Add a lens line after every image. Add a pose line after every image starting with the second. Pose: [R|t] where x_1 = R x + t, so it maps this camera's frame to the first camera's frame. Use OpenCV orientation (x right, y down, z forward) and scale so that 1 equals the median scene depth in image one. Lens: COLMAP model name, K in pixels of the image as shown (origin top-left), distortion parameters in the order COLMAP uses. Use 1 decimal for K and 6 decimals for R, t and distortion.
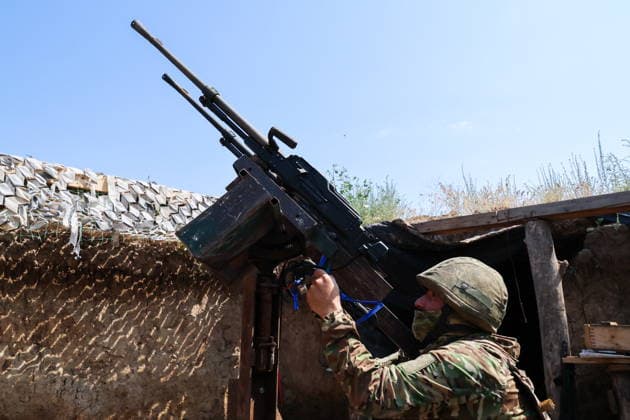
lens RADIAL K [[459.9, 0, 321.7], [0, 459.9, 200.1], [0, 0, 1]] dist [0.004755, 0.003573]
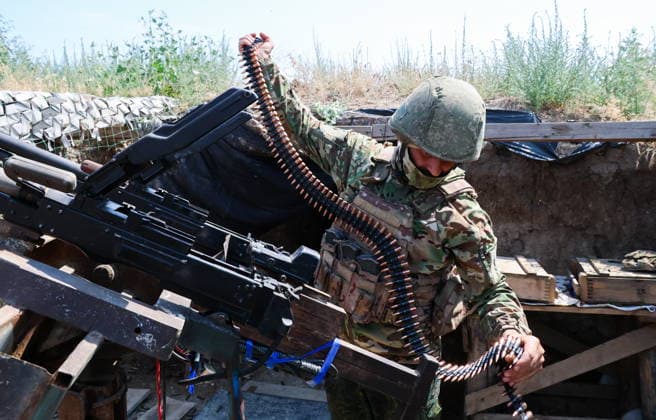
lens RADIAL K [[475.8, 0, 301.6], [0, 475.8, 188.5], [0, 0, 1]] dist [-0.001727, 0.000748]
pose [[0.935987, -0.037315, 0.350052, -0.045958], [-0.087772, 0.938227, 0.334702, -0.153965], [-0.340918, -0.344002, 0.874893, 0.263344]]
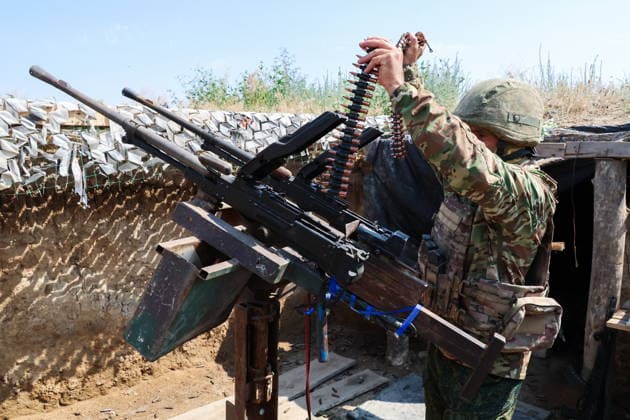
lens RADIAL K [[462.9, 0, 351.0], [0, 462.9, 204.4], [0, 0, 1]] dist [-0.006738, 0.002904]
pose [[0.996600, 0.031848, -0.075982, 0.060672], [-0.002792, 0.934787, 0.355198, -0.177829], [0.082340, -0.353778, 0.931698, 0.148334]]
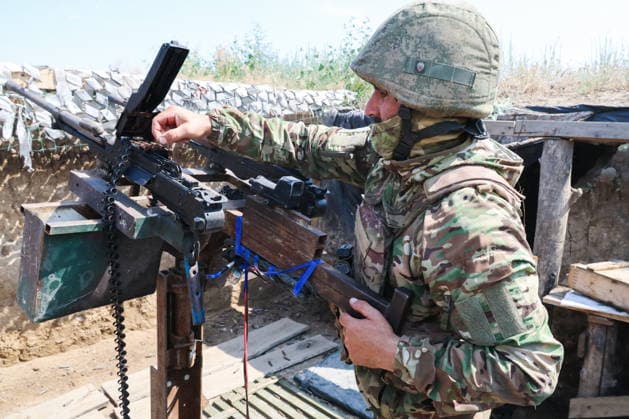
lens RADIAL K [[435.2, 0, 327.4], [0, 435.2, 210.7], [0, 0, 1]] dist [-0.003139, 0.000125]
pose [[0.995415, 0.066326, -0.068915, 0.108539], [-0.031239, 0.906442, 0.421173, -0.159136], [0.090402, -0.417090, 0.904358, 0.188255]]
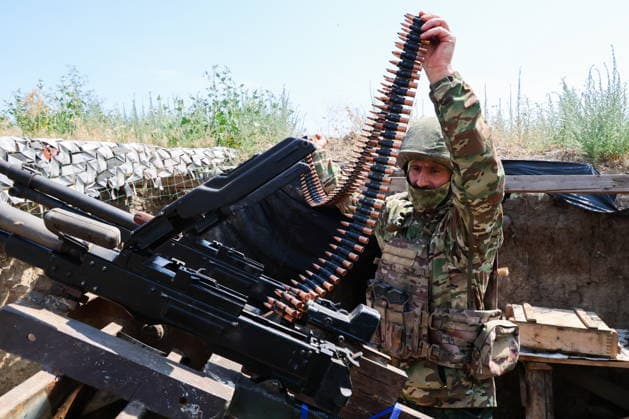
lens RADIAL K [[454.4, 0, 341.0], [0, 454.4, 219.8], [0, 0, 1]] dist [0.000856, 0.001739]
pose [[0.947558, -0.017298, 0.319117, -0.038247], [-0.085579, 0.948334, 0.305515, -0.148414], [-0.307914, -0.316803, 0.897120, 0.292886]]
